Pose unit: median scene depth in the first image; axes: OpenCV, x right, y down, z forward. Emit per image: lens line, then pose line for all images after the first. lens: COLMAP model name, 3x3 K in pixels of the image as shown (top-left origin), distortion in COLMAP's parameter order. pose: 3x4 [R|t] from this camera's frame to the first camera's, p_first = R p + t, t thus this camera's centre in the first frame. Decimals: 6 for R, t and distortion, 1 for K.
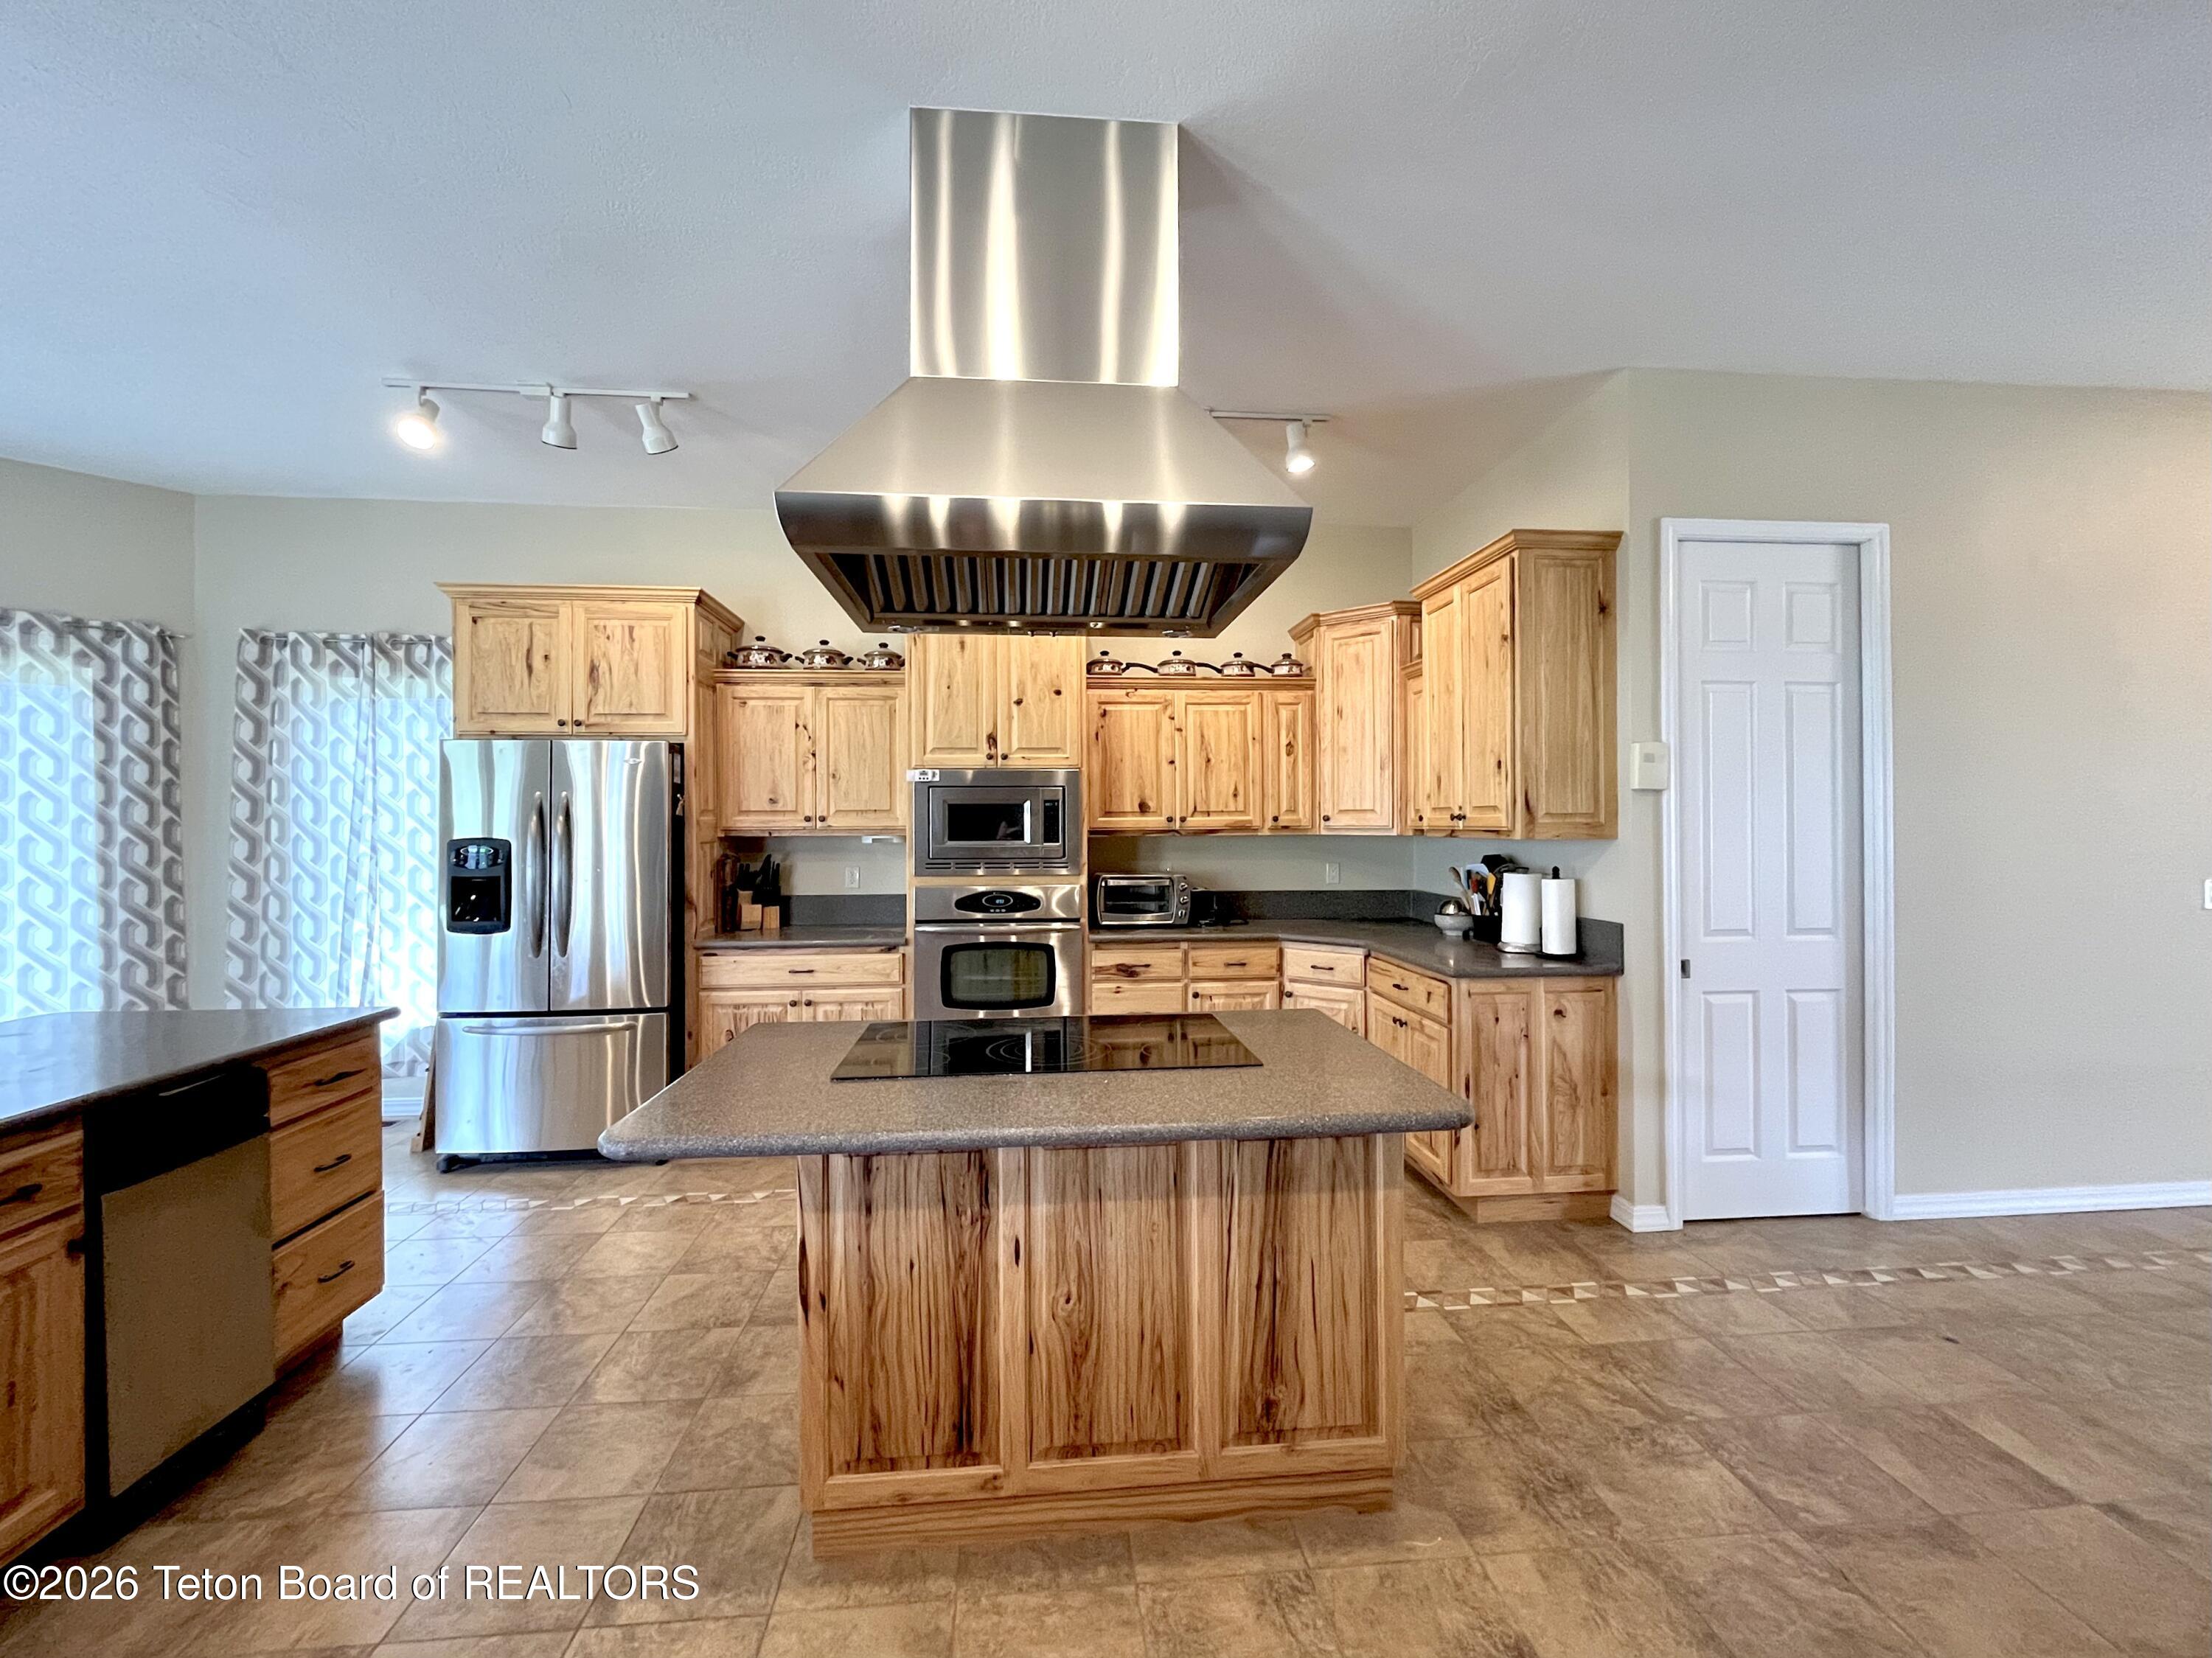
lens RADIAL K [[918.3, 0, 1083.1], [0, 918.3, 828.3], [0, 0, 1]] dist [-0.004131, 0.000593]
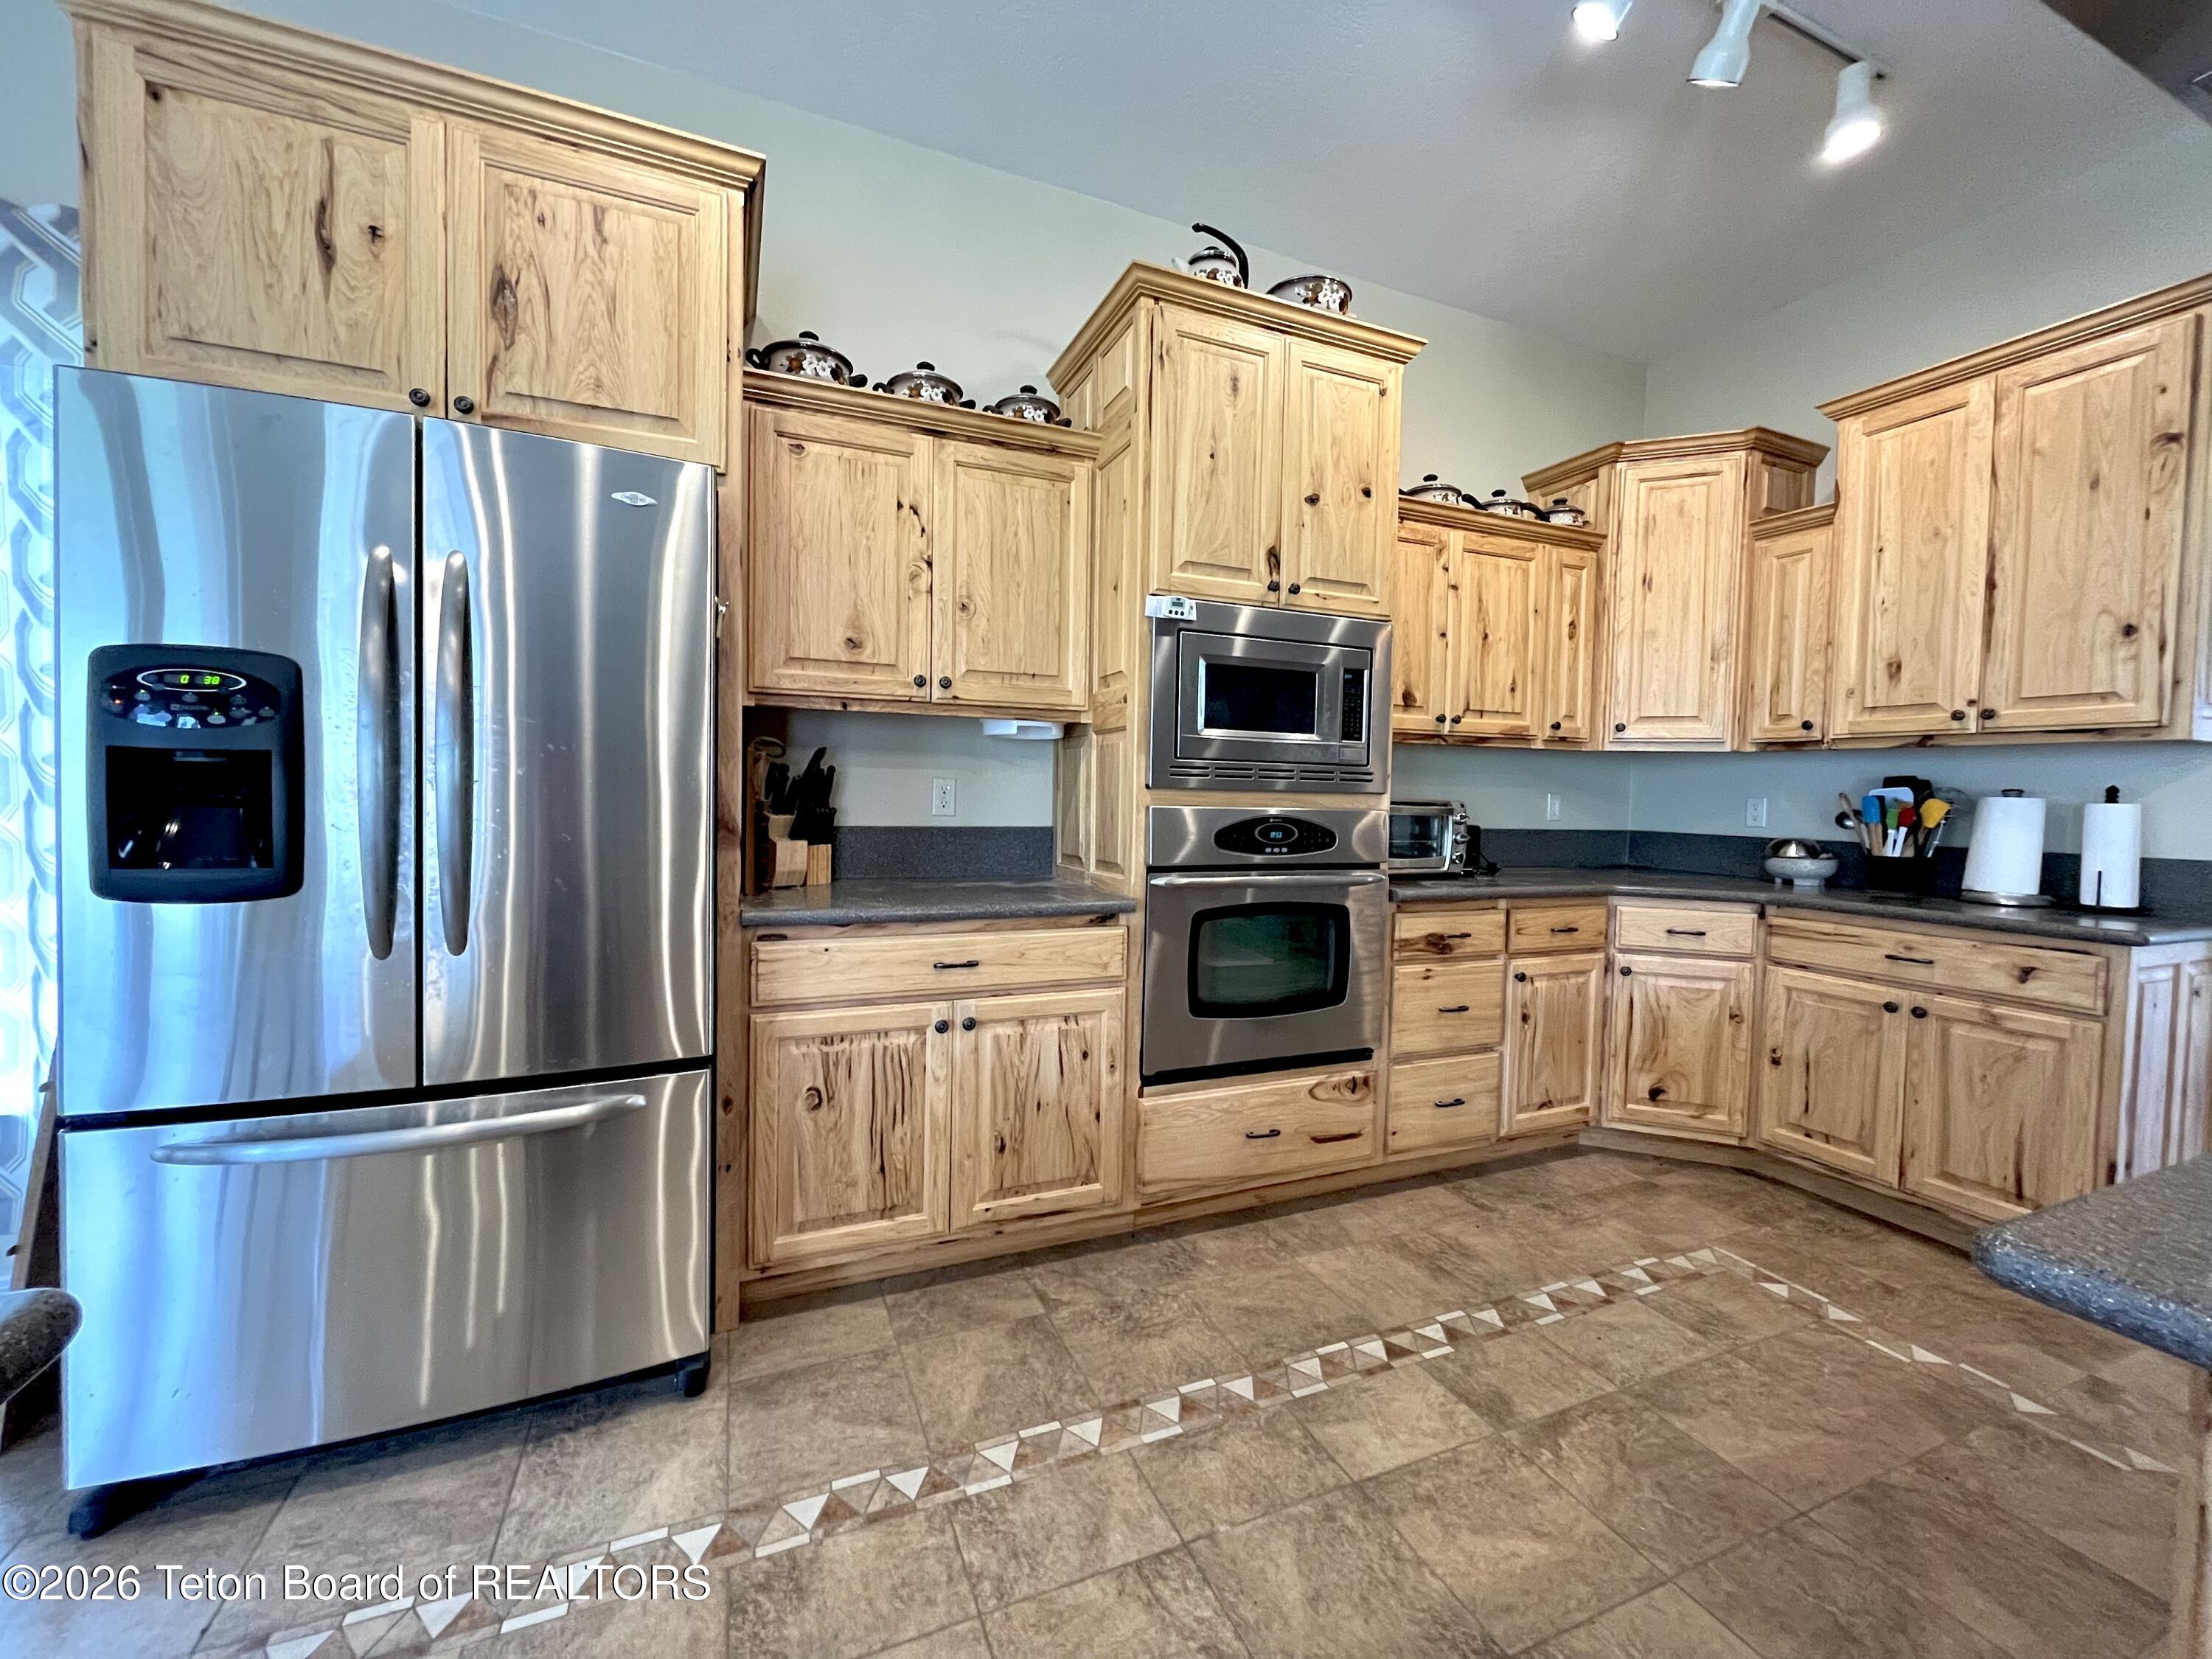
lens RADIAL K [[918.4, 0, 1115.3], [0, 918.4, 824.9], [0, 0, 1]] dist [-0.004131, 0.000593]
pose [[0.949005, 0.011676, 0.315046, -0.372839], [-0.023735, 0.999124, 0.034469, 0.054693], [-0.314368, -0.040189, 0.948450, 0.465205]]
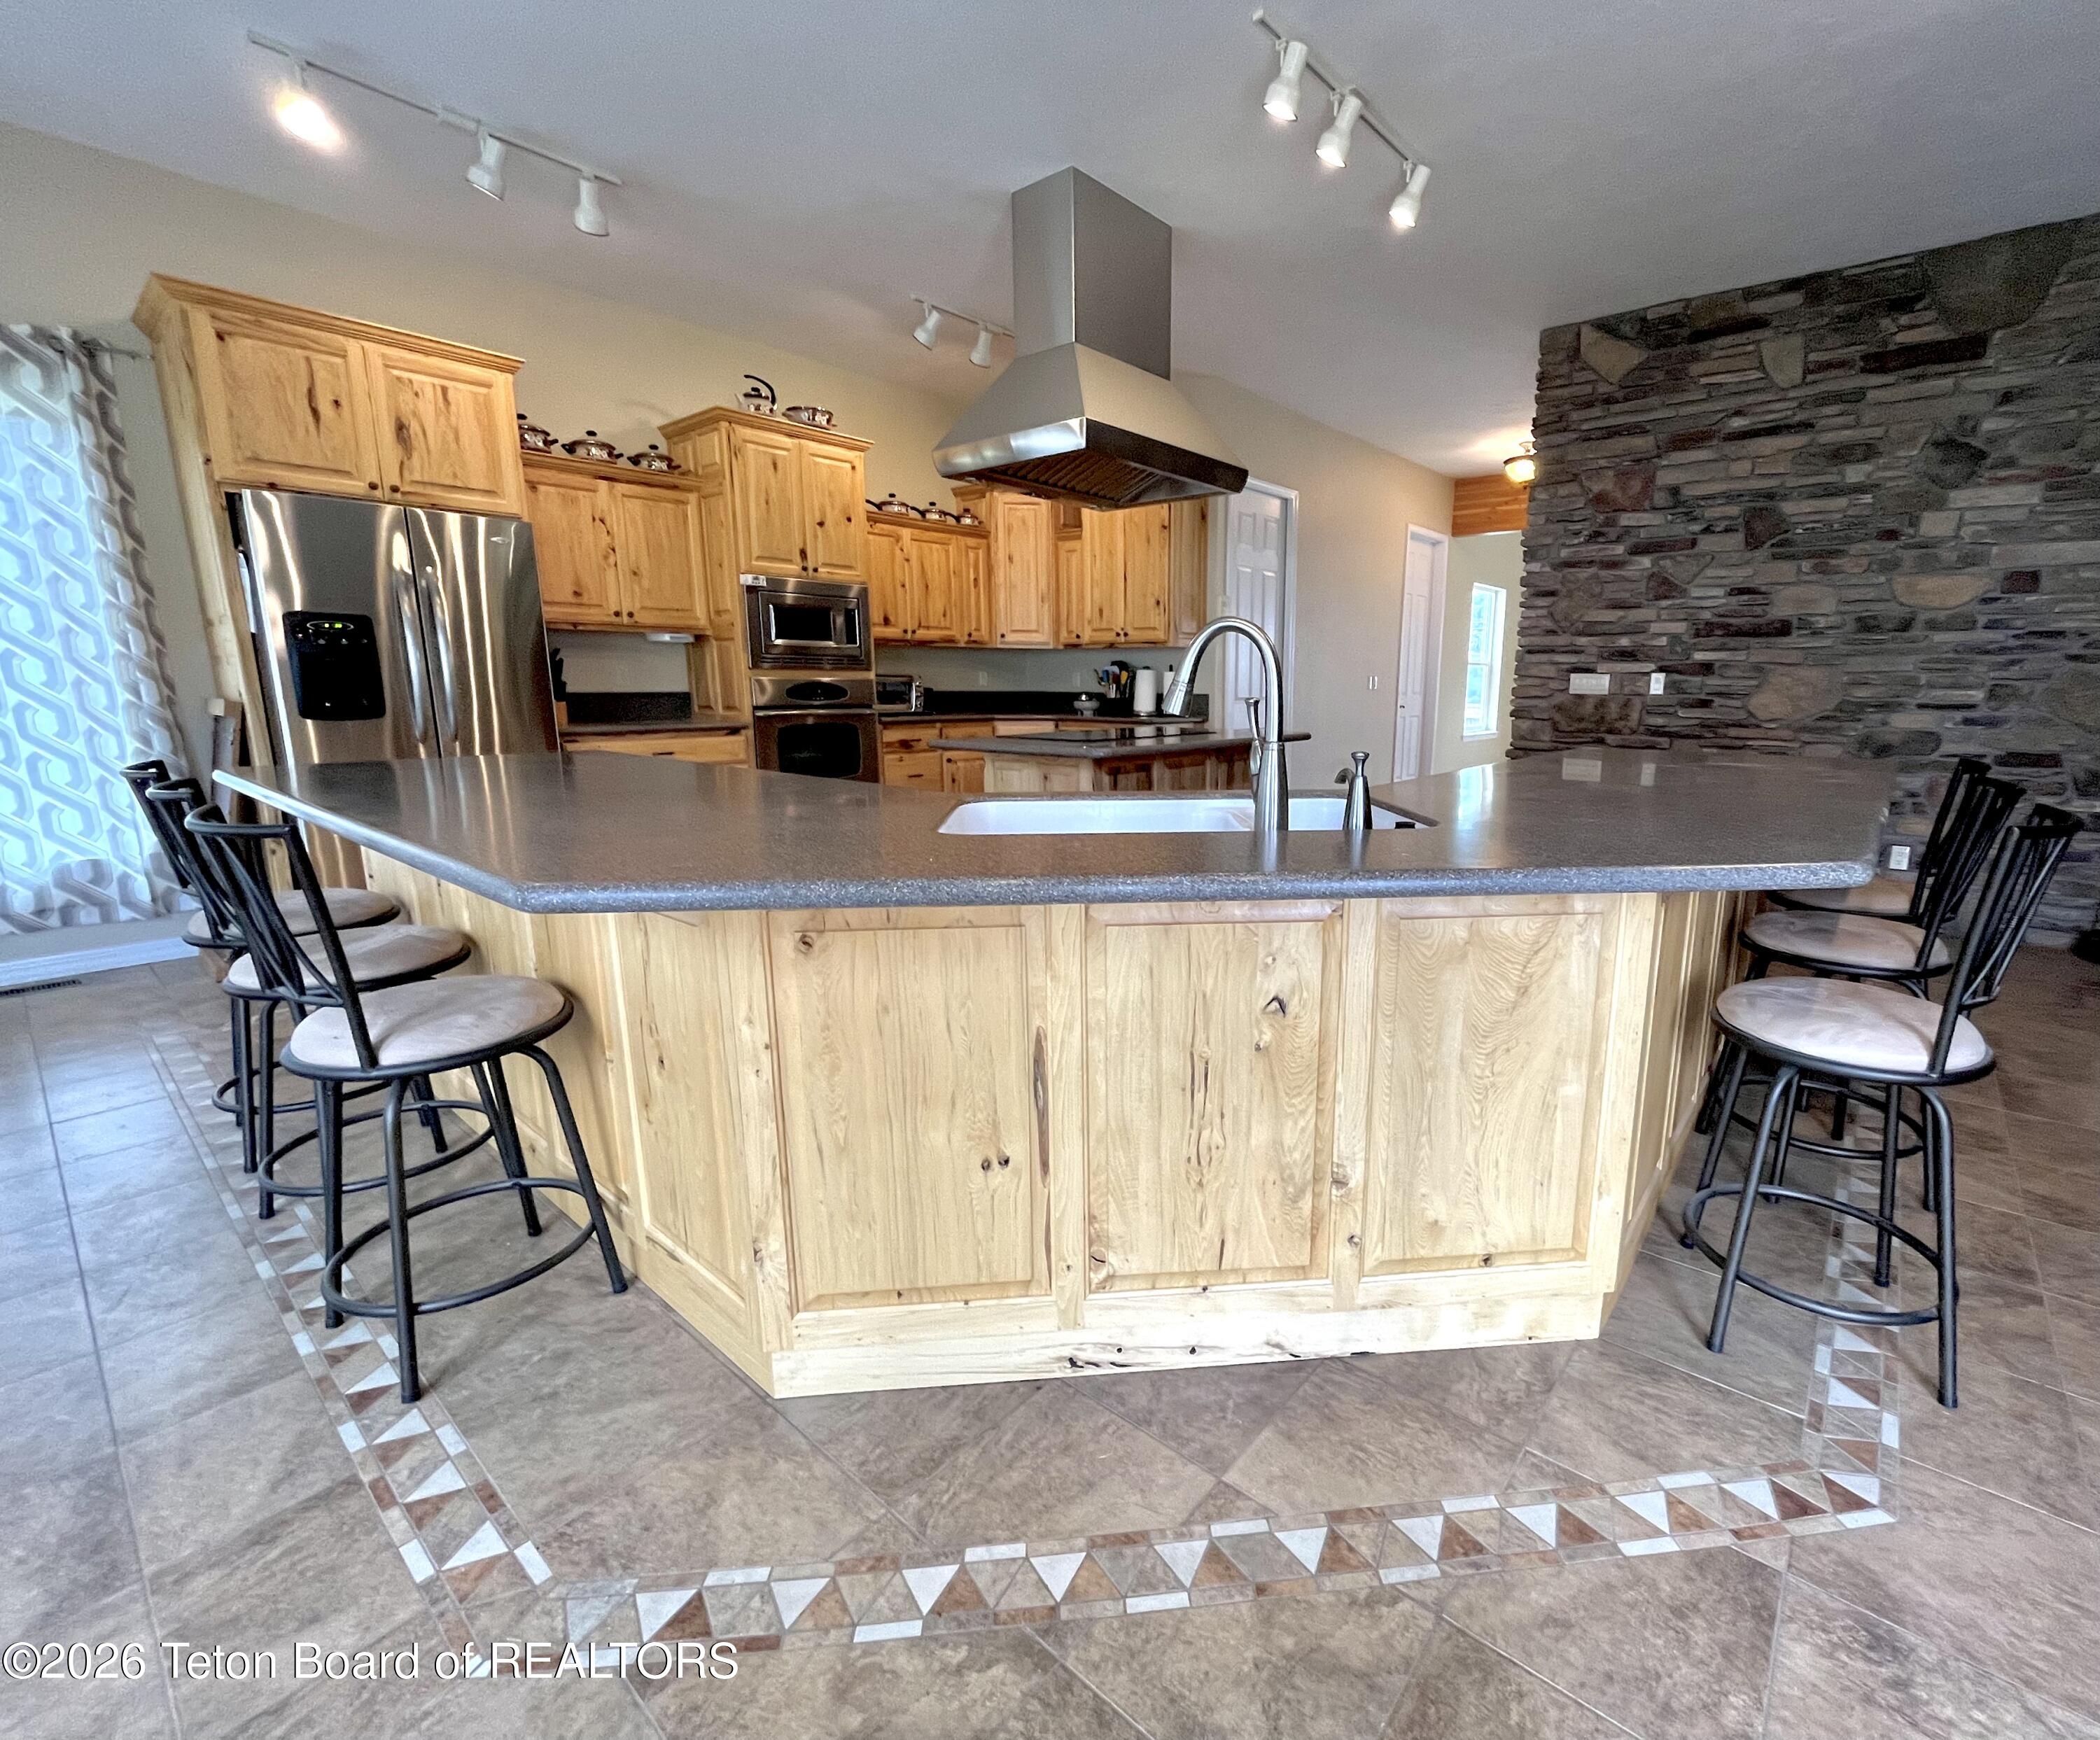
lens RADIAL K [[932.9, 0, 1158.8], [0, 932.9, 868.2], [0, 0, 1]] dist [-0.004976, 0.000293]
pose [[0.690144, -0.133552, 0.711242, -0.691246], [-0.008434, 0.981273, 0.192439, 0.067349], [-0.723623, -0.138809, 0.676093, -0.213126]]
